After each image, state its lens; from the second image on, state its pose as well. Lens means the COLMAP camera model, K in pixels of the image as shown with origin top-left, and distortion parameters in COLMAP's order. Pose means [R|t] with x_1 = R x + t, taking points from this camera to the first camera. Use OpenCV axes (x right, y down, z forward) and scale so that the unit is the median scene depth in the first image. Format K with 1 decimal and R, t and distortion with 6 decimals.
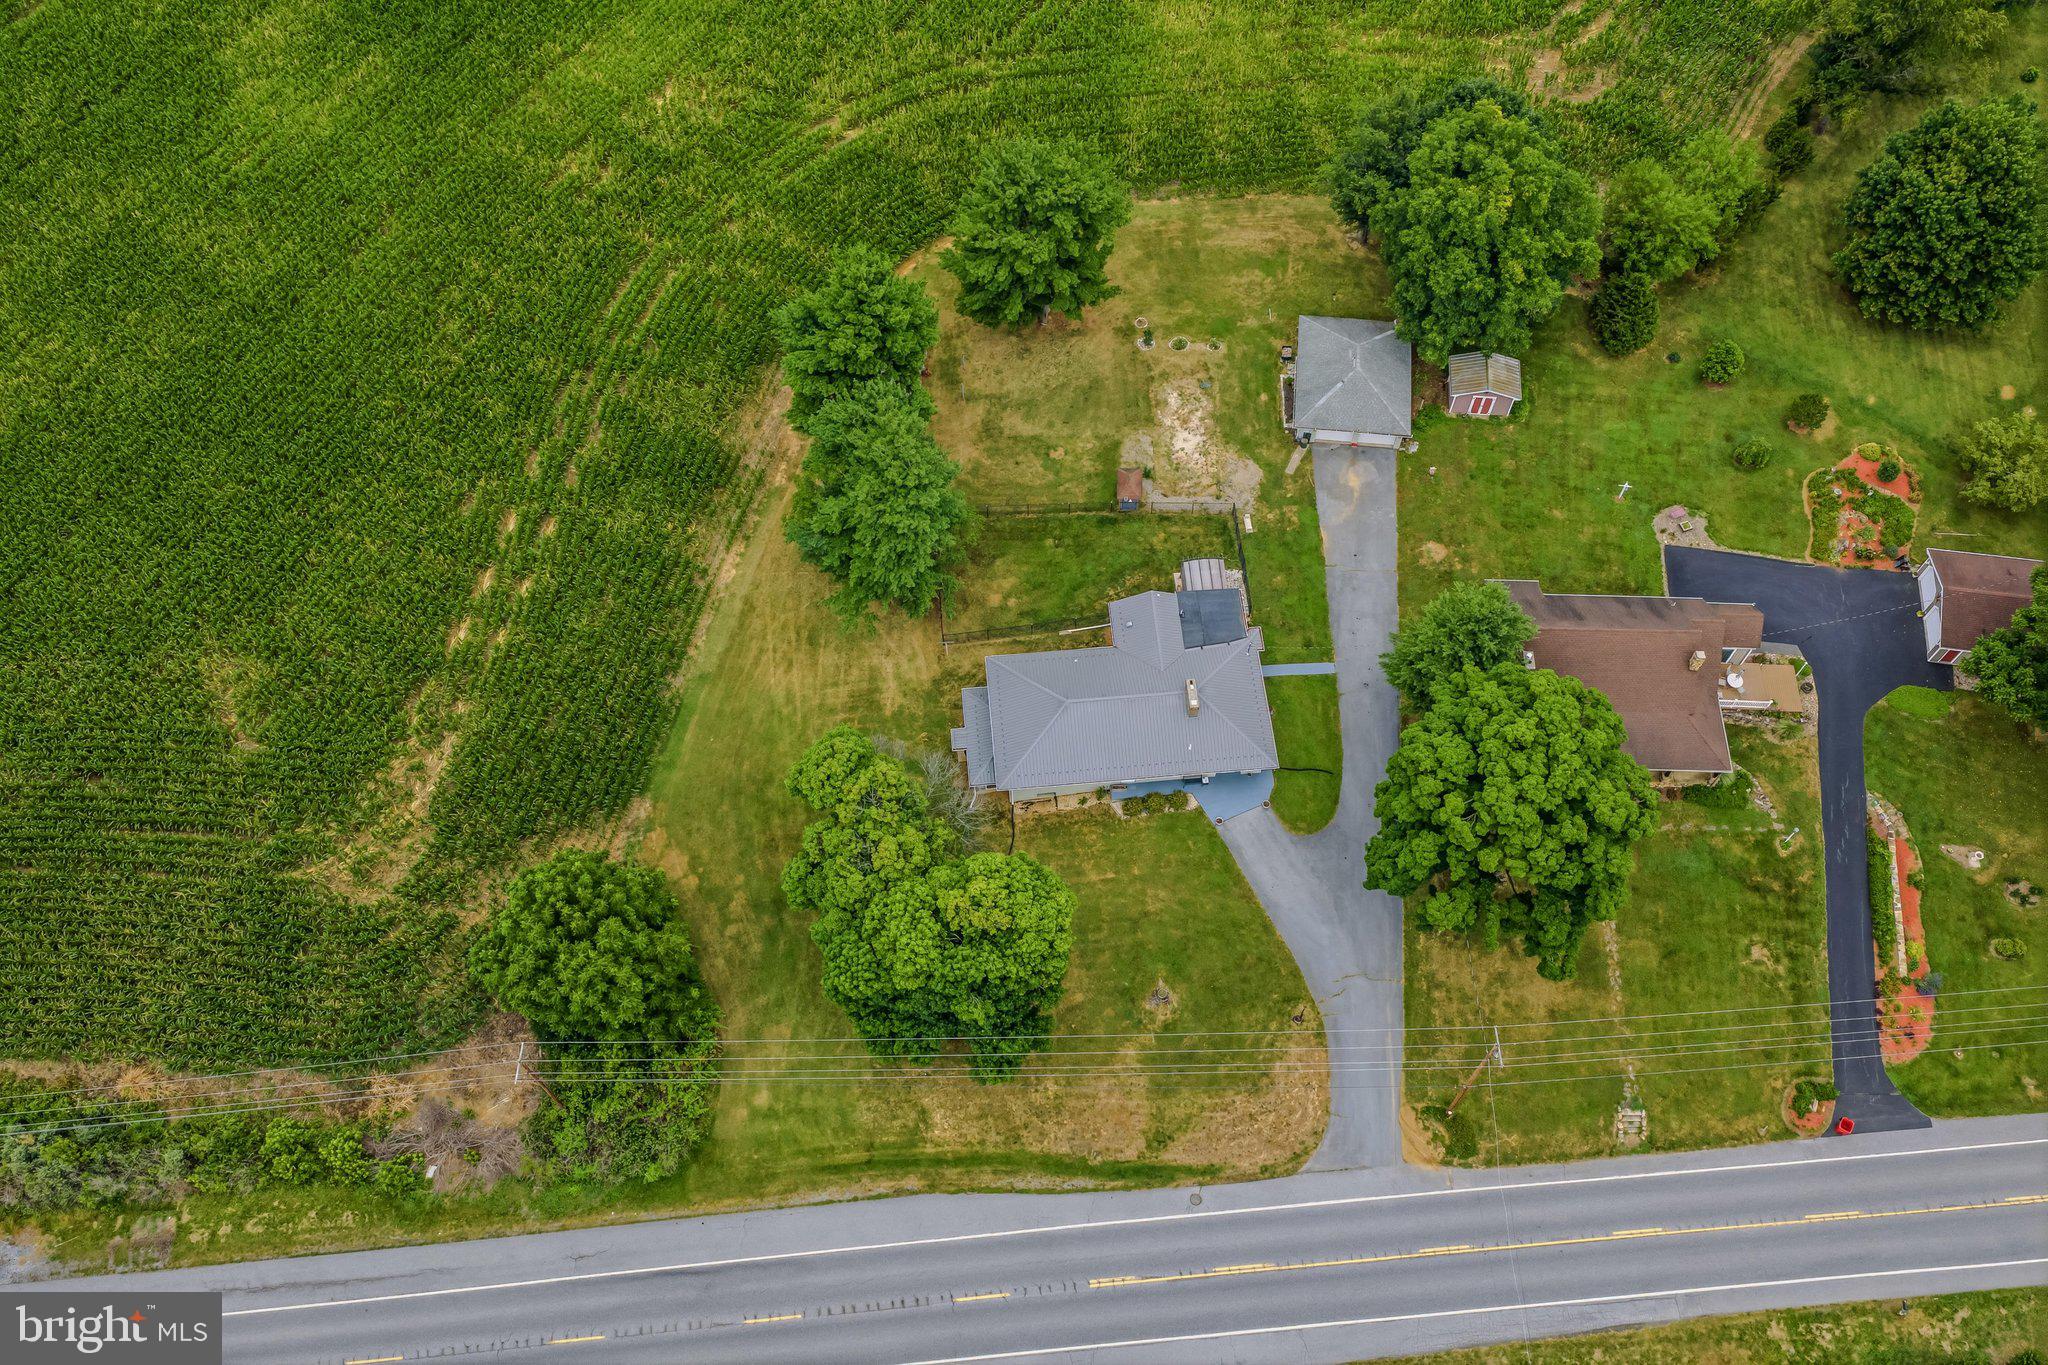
lens RADIAL K [[1694.5, 0, 1028.9], [0, 1694.5, 686.3], [0, 0, 1]] dist [0.009914, -0.018396]
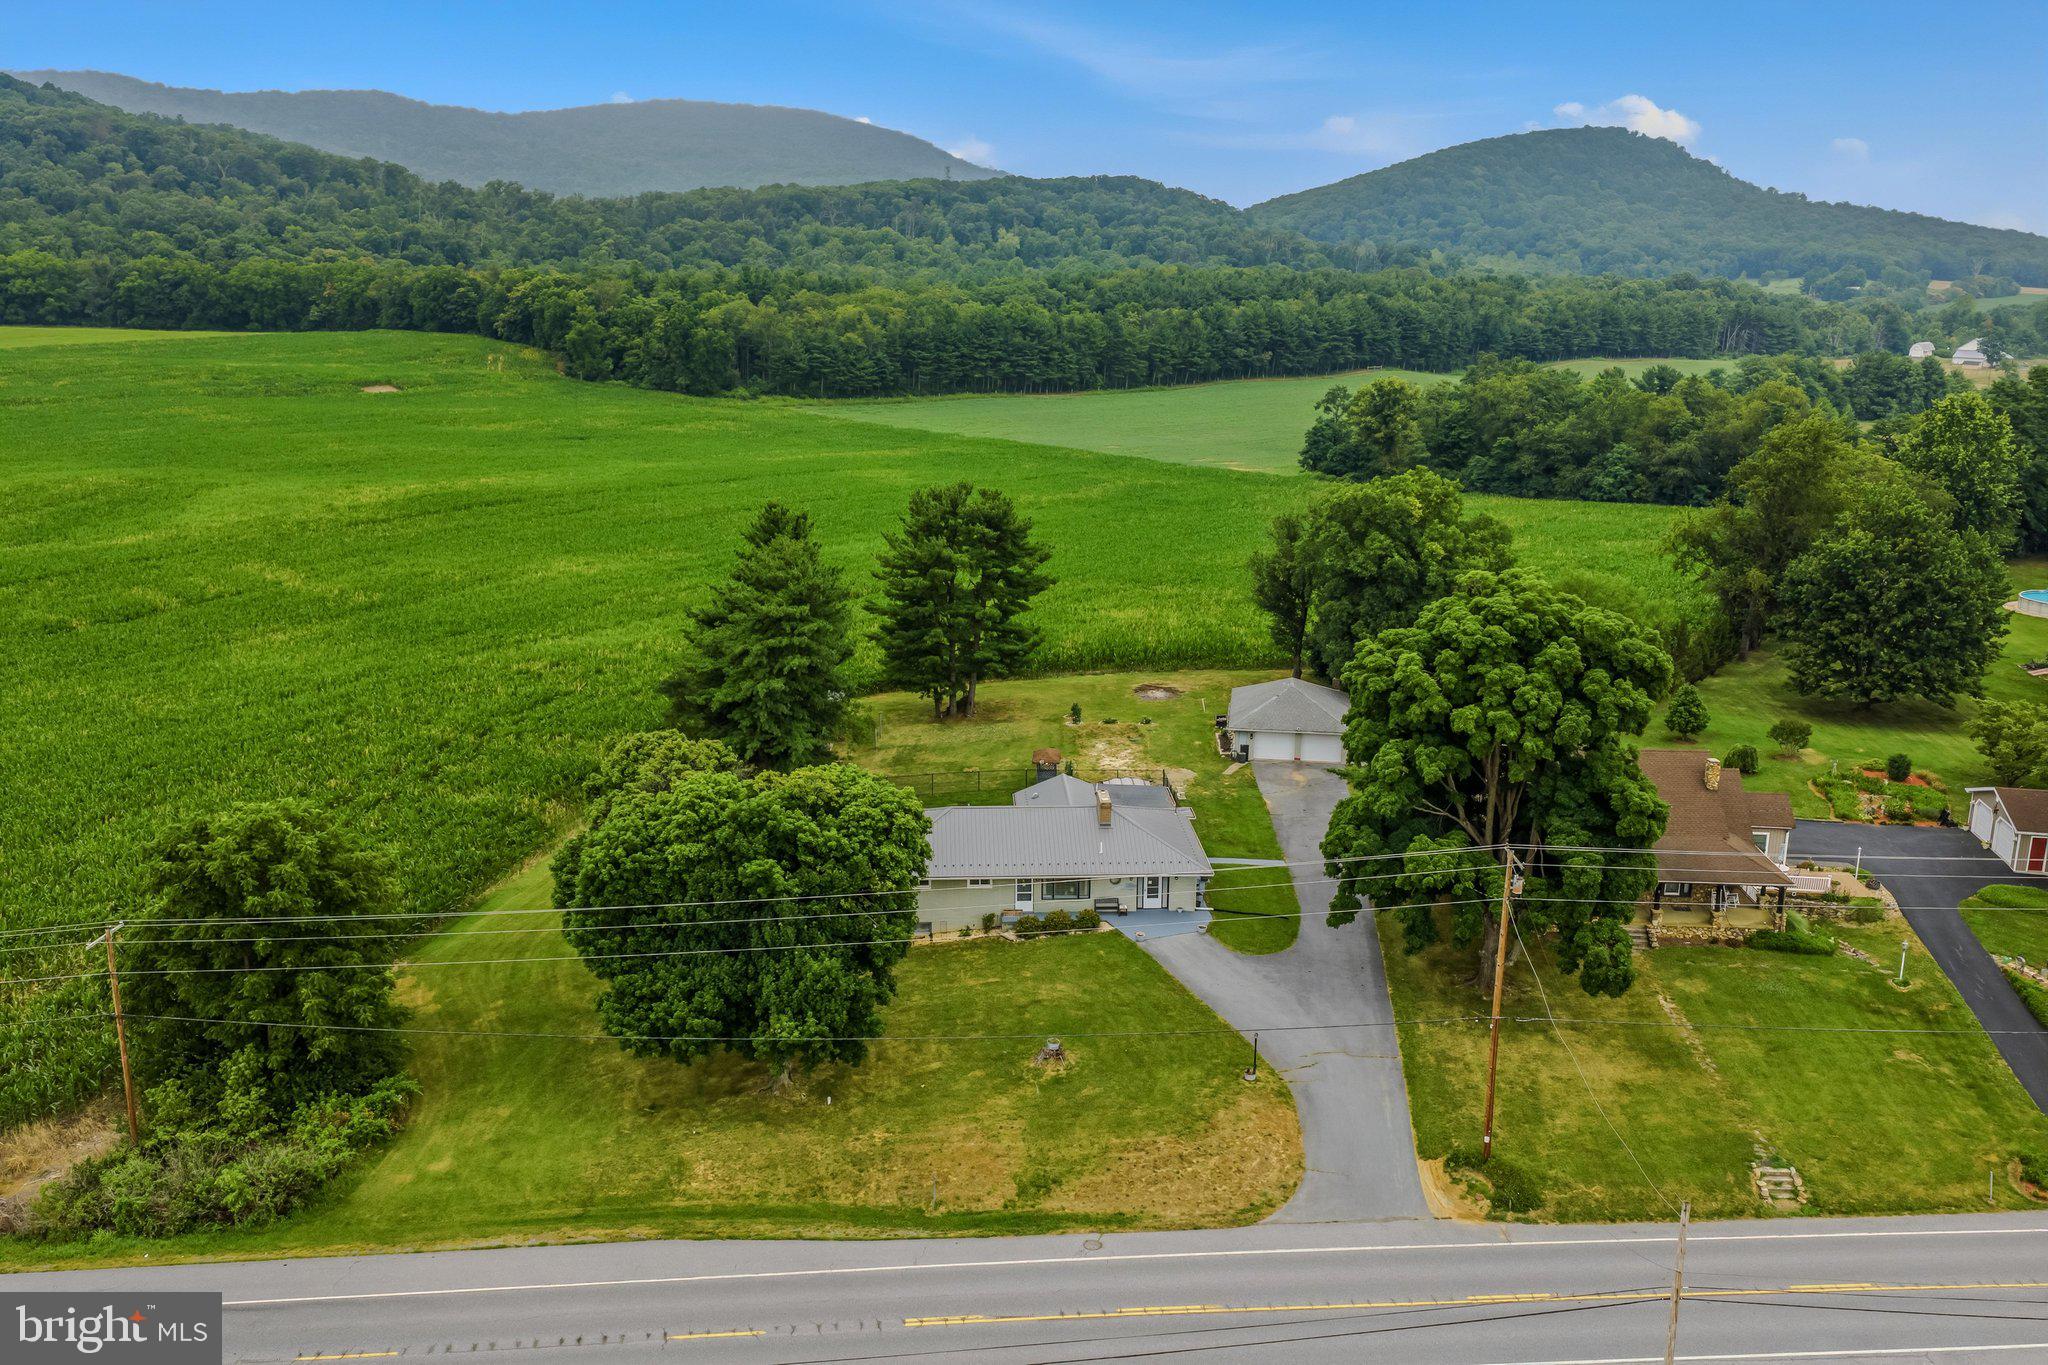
lens RADIAL K [[1694.5, 0, 1032.1], [0, 1694.5, 687.3], [0, 0, 1]] dist [0.009914, -0.018396]
pose [[0.999521, 0.019327, -0.024189, 0.086130], [-0.030869, 0.682406, -0.730322, 0.604914], [0.002392, 0.730718, 0.682675, 0.426559]]
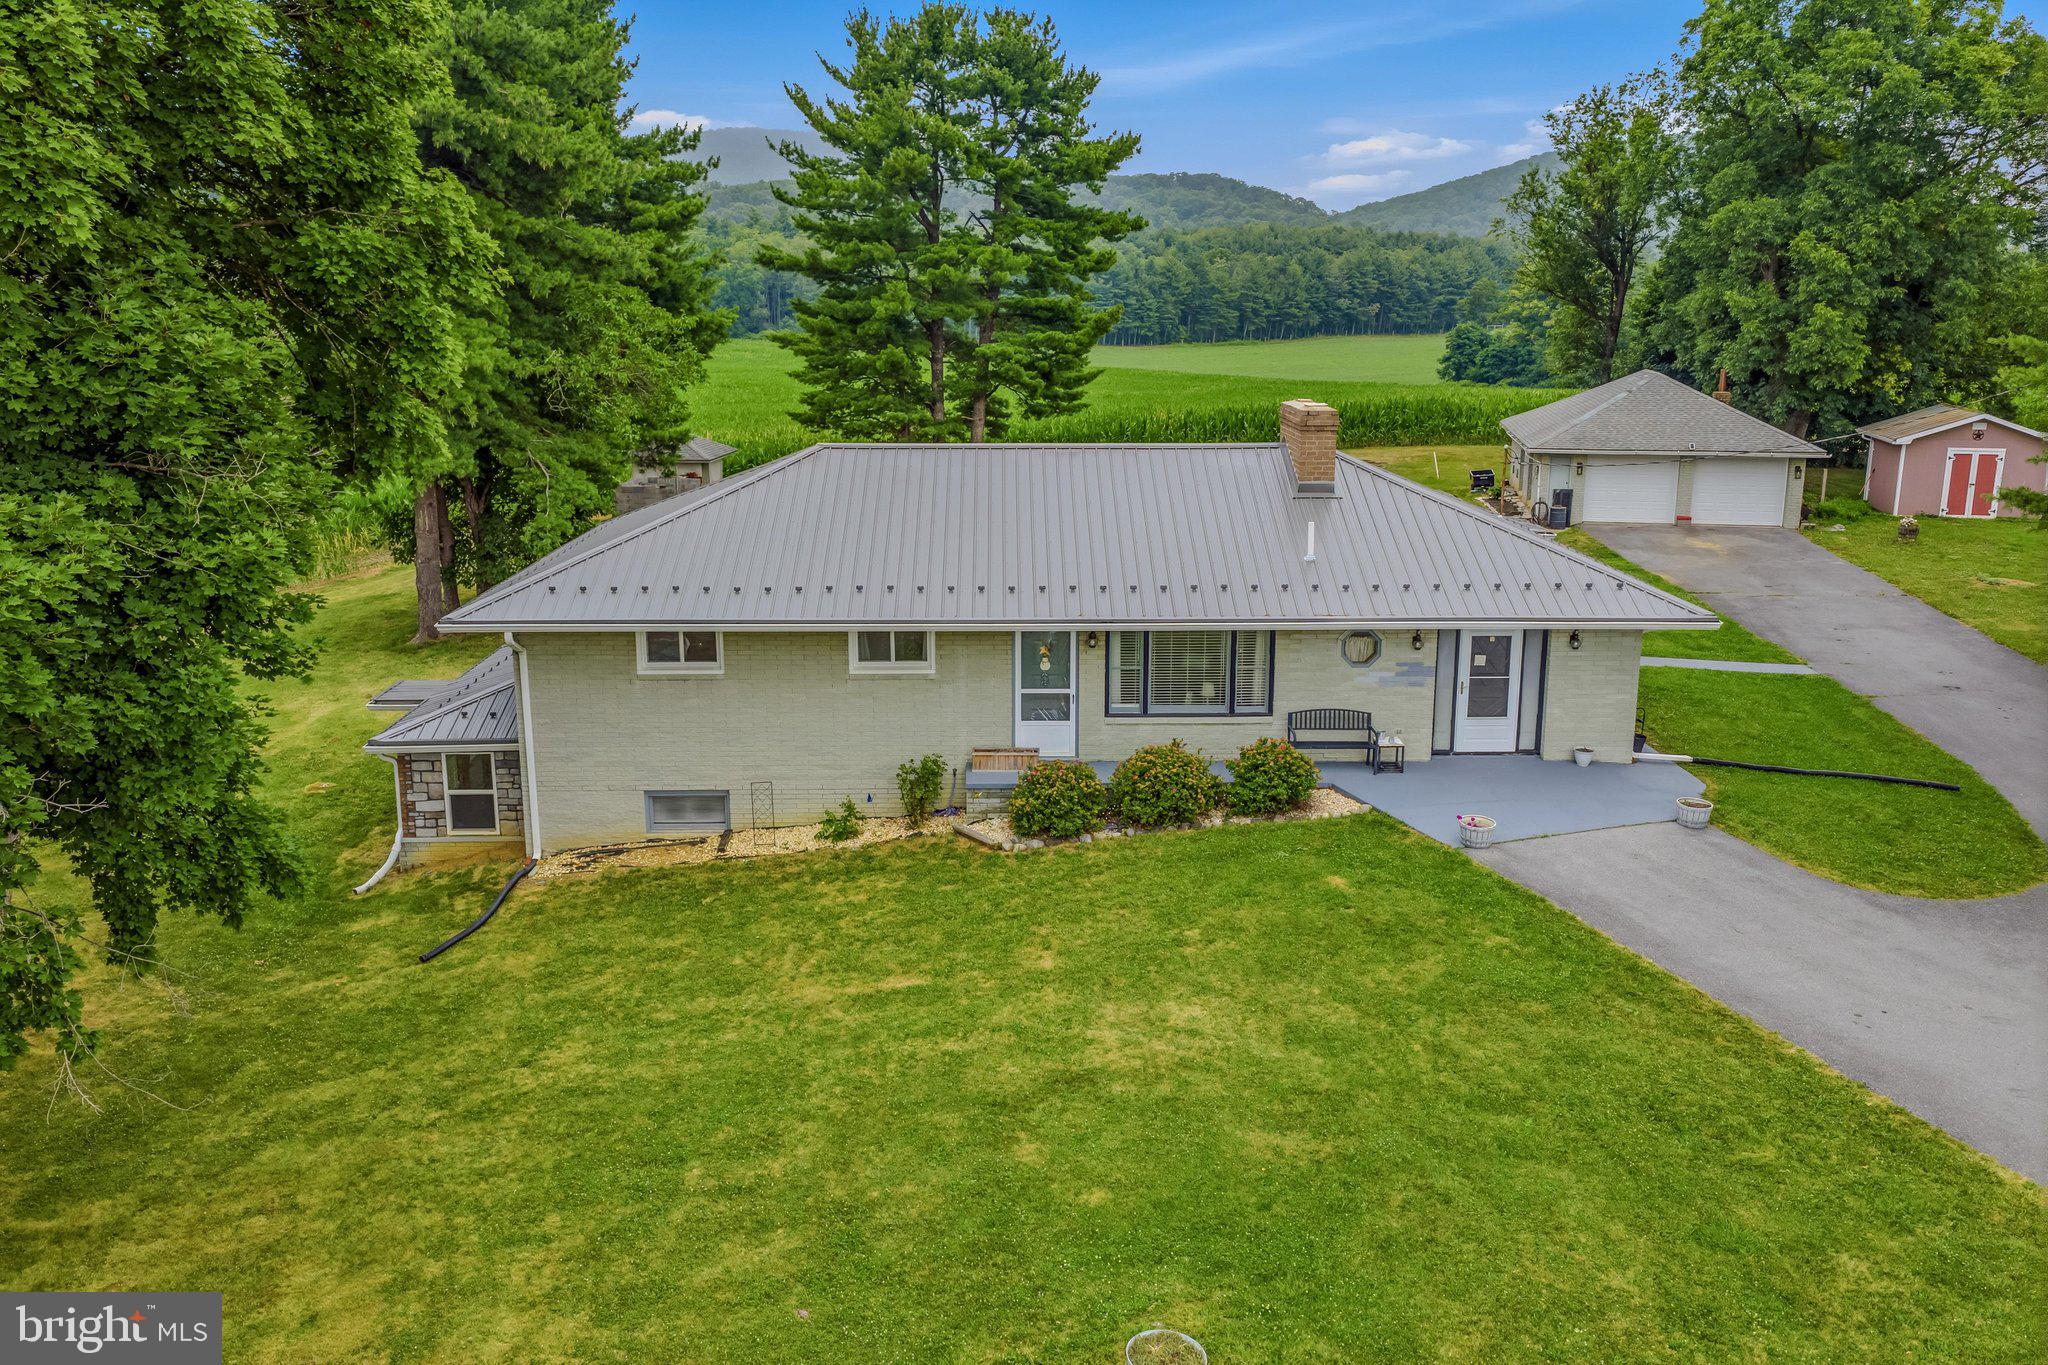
lens RADIAL K [[1694.5, 0, 1018.8], [0, 1694.5, 688.0], [0, 0, 1]] dist [0.009914, -0.018396]
pose [[0.996840, 0.020563, -0.076727, 0.078706], [-0.070896, 0.665976, -0.742597, 0.239650], [0.035829, 0.745690, 0.665329, 0.915133]]
